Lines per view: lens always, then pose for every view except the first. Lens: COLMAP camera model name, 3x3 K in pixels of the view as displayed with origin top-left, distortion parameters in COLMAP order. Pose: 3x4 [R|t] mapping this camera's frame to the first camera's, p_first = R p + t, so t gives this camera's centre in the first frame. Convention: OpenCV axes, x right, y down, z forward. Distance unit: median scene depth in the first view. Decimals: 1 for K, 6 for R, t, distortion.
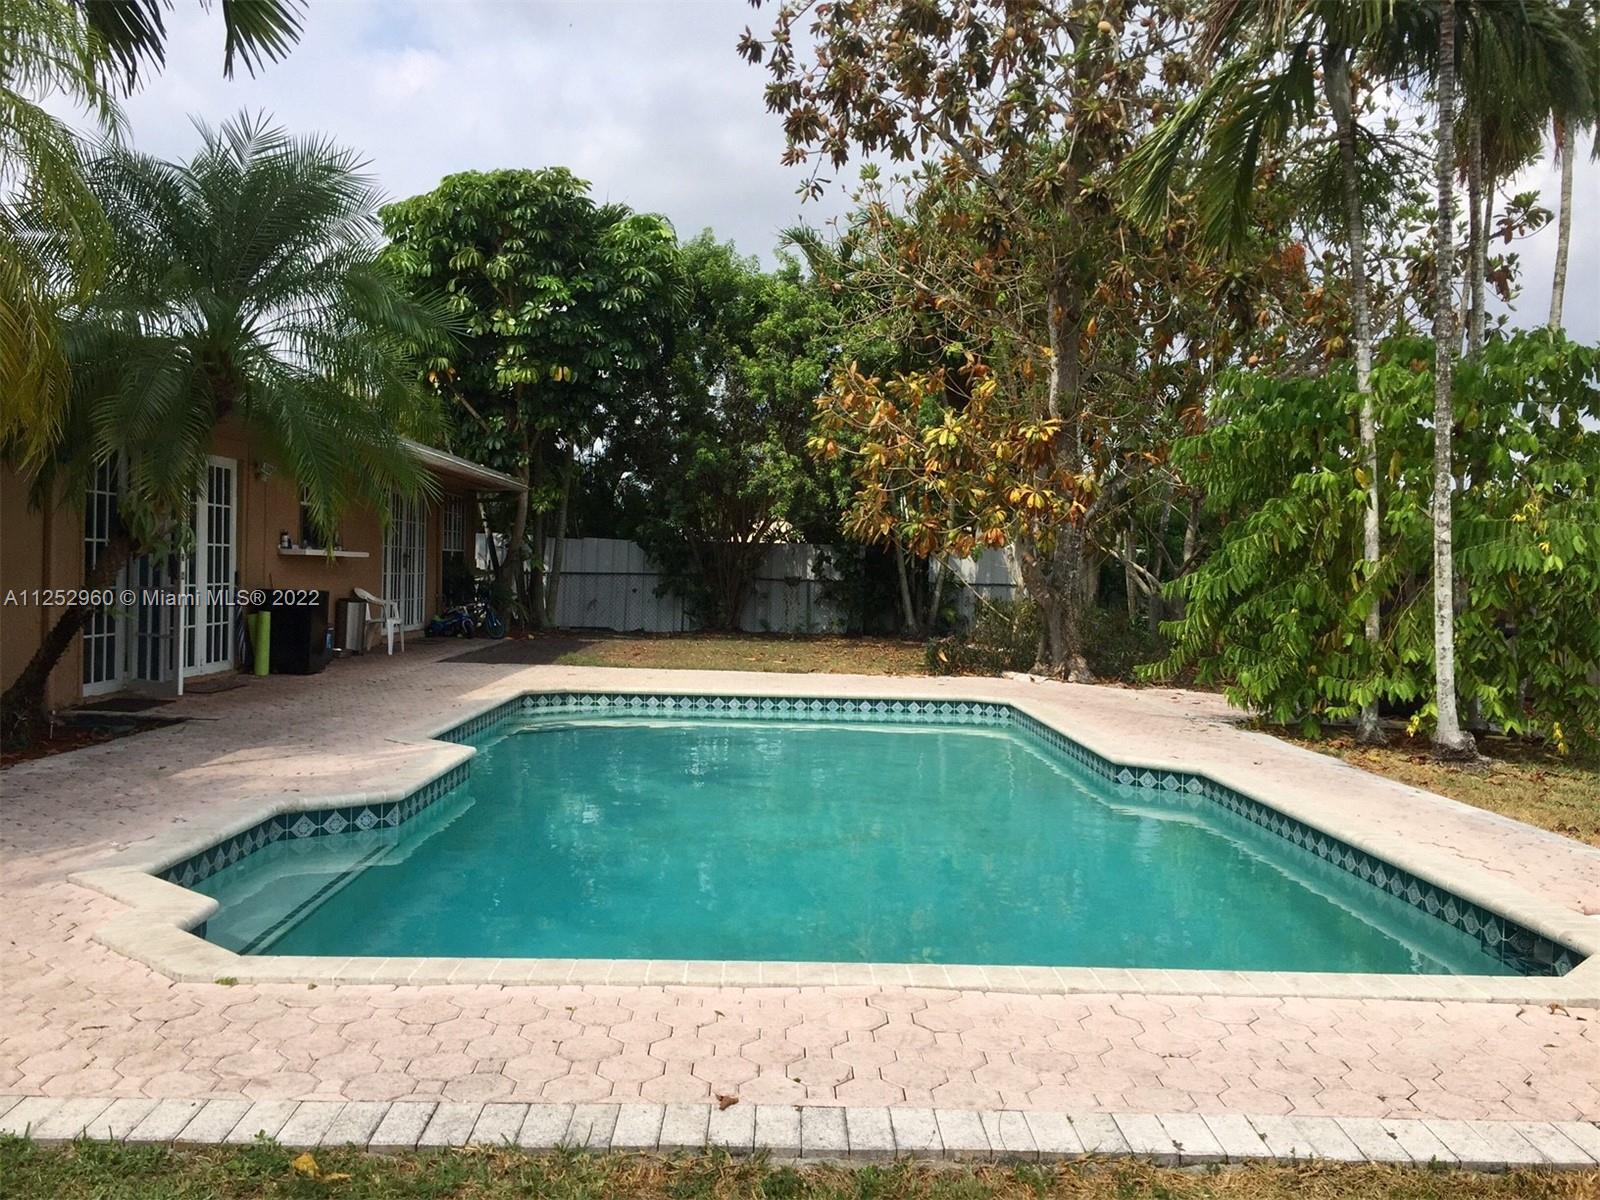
lens RADIAL K [[1390.2, 0, 794.3], [0, 1390.2, 589.6], [0, 0, 1]] dist [0.049054, -0.027869]
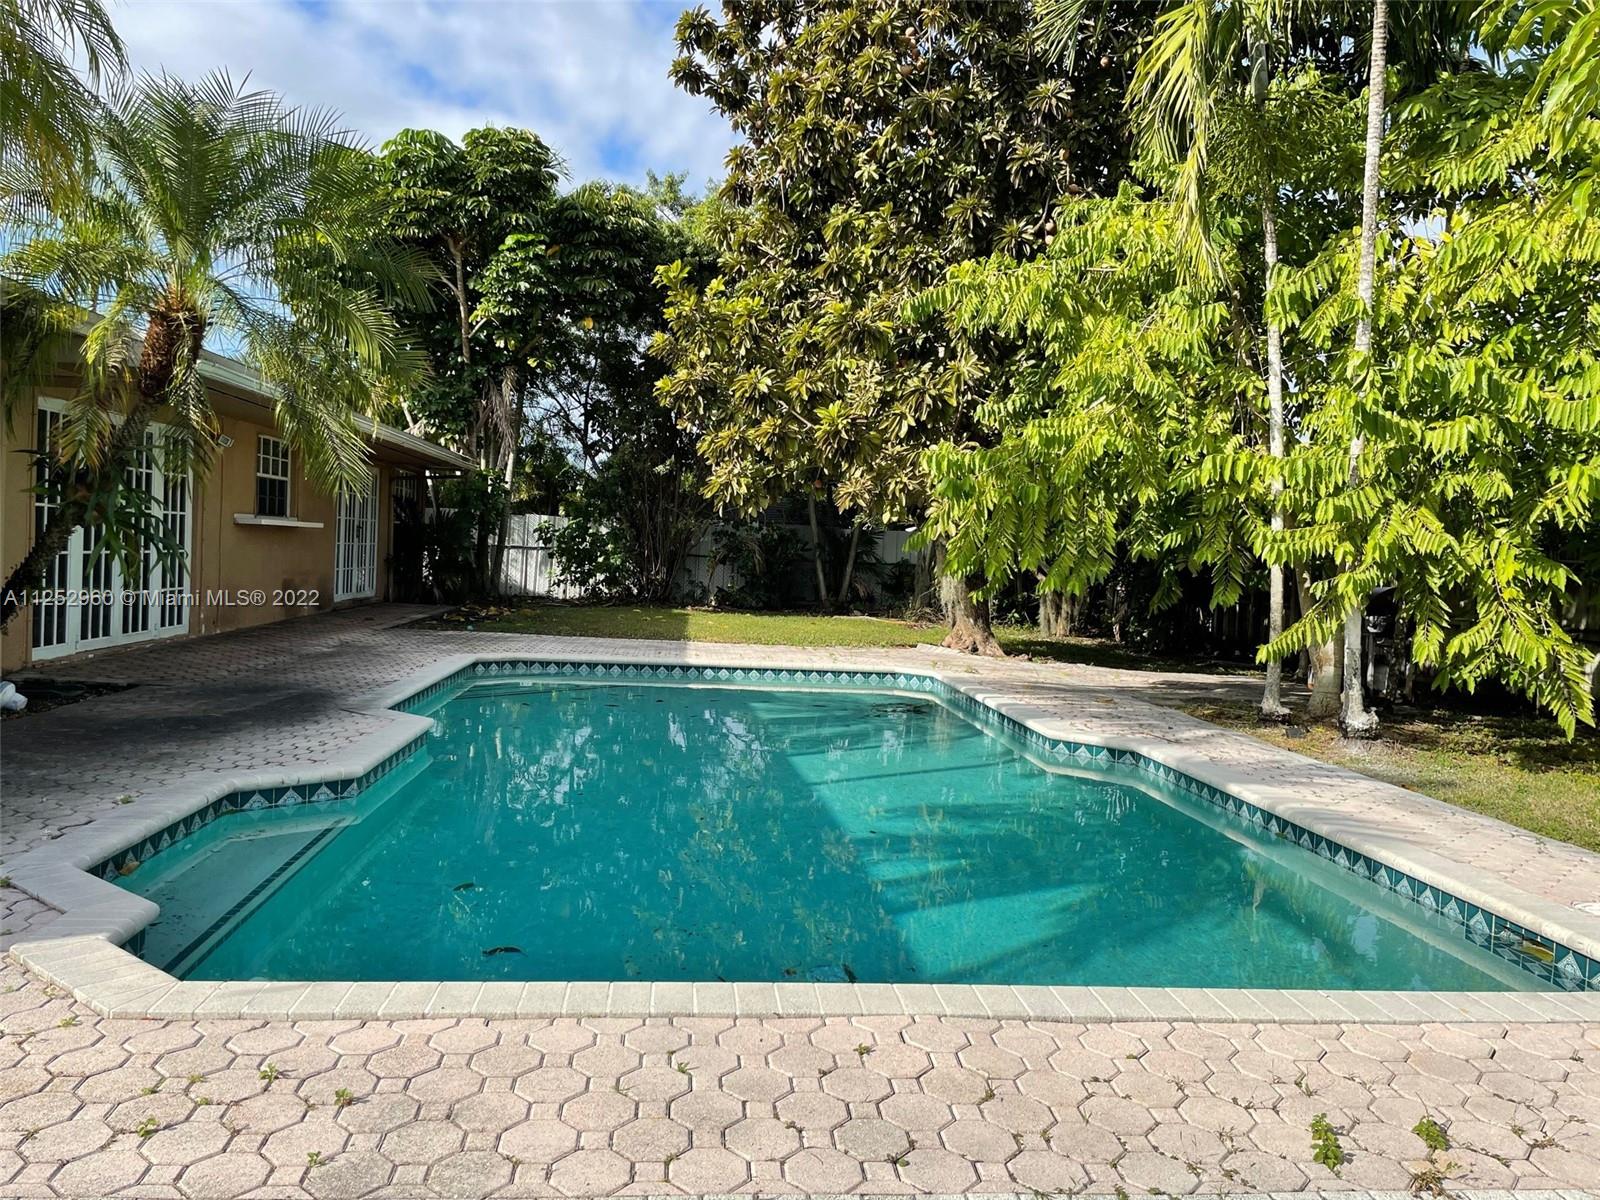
lens RADIAL K [[1216.6, 0, 794.9], [0, 1216.6, 599.4], [0, 0, 1]] dist [0.075673, -0.095242]
pose [[0.997127, 0.016104, 0.074021, -0.042639], [-0.018210, 0.999446, 0.027854, -0.003316], [-0.073531, -0.029122, 0.996868, 0.122909]]
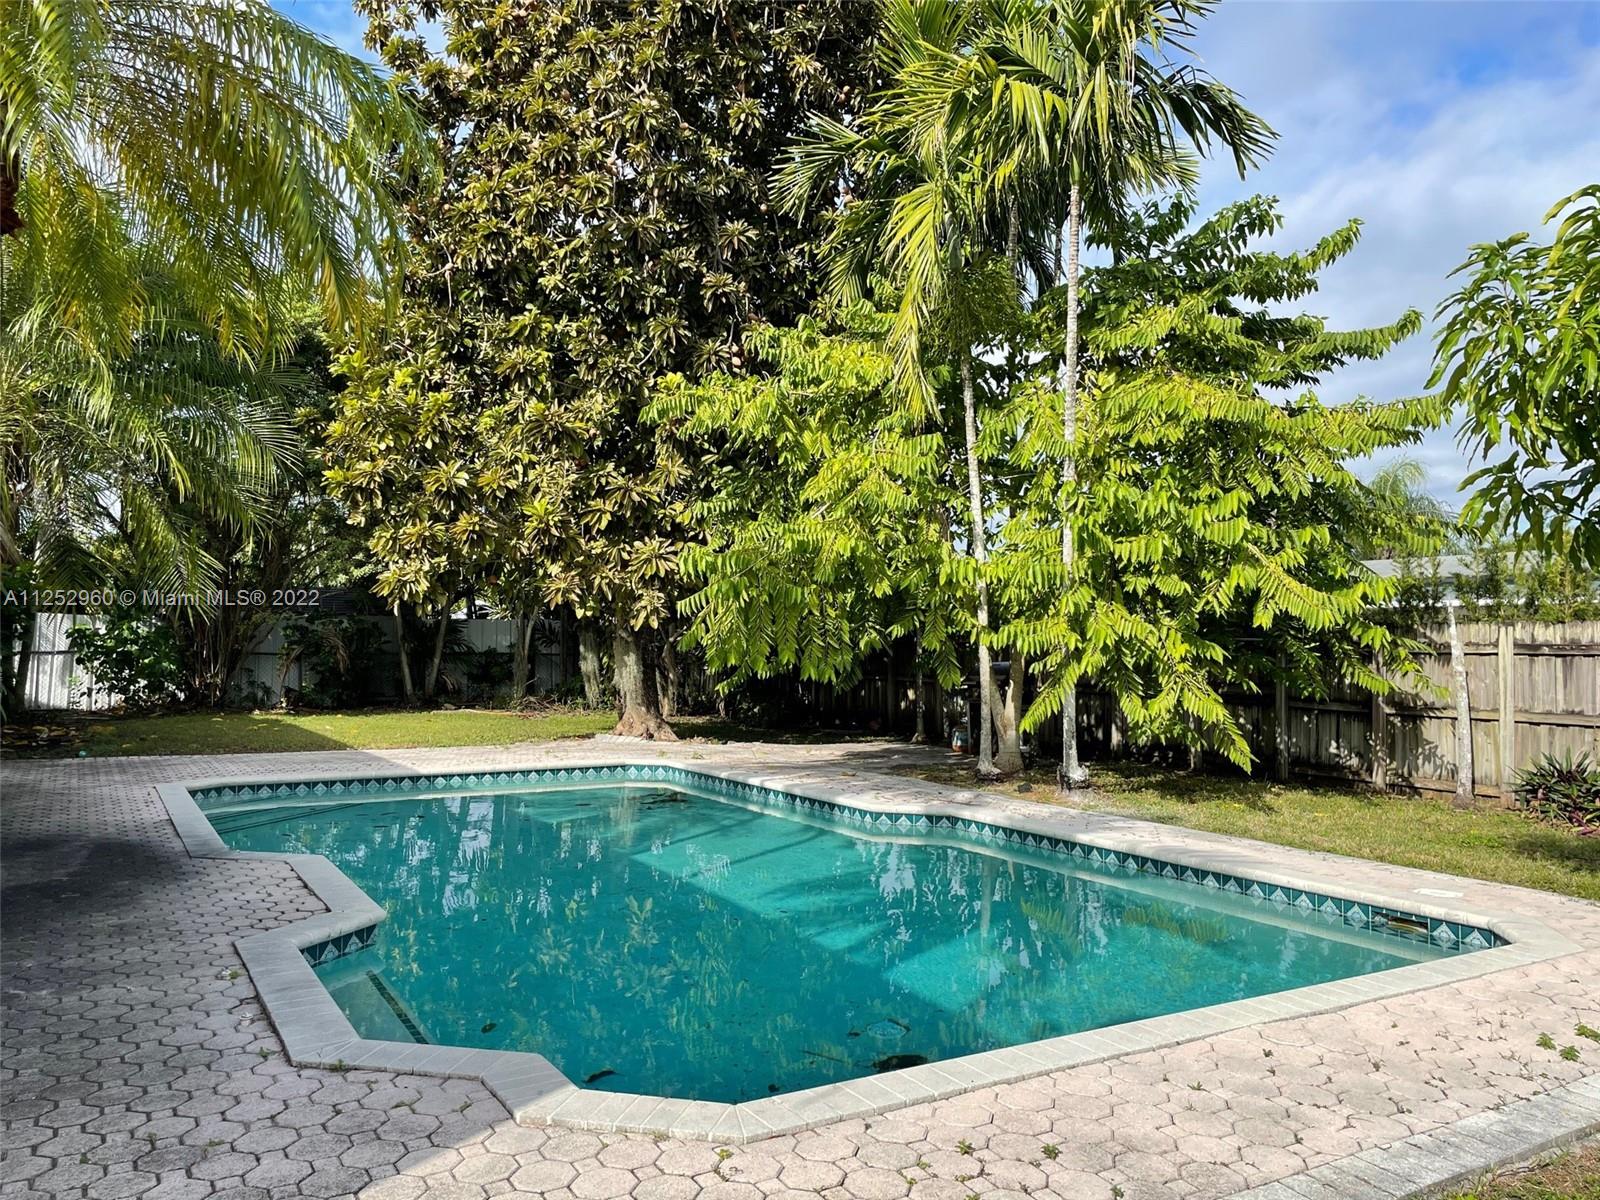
lens RADIAL K [[1216.6, 0, 813.4], [0, 1216.6, 600.1], [0, 0, 1]] dist [0.075673, -0.095242]
pose [[0.869017, 0.000819, 0.494782, -0.426562], [0.018977, 0.999208, -0.034986, -0.027457], [-0.494419, 0.039793, 0.868313, 0.140073]]
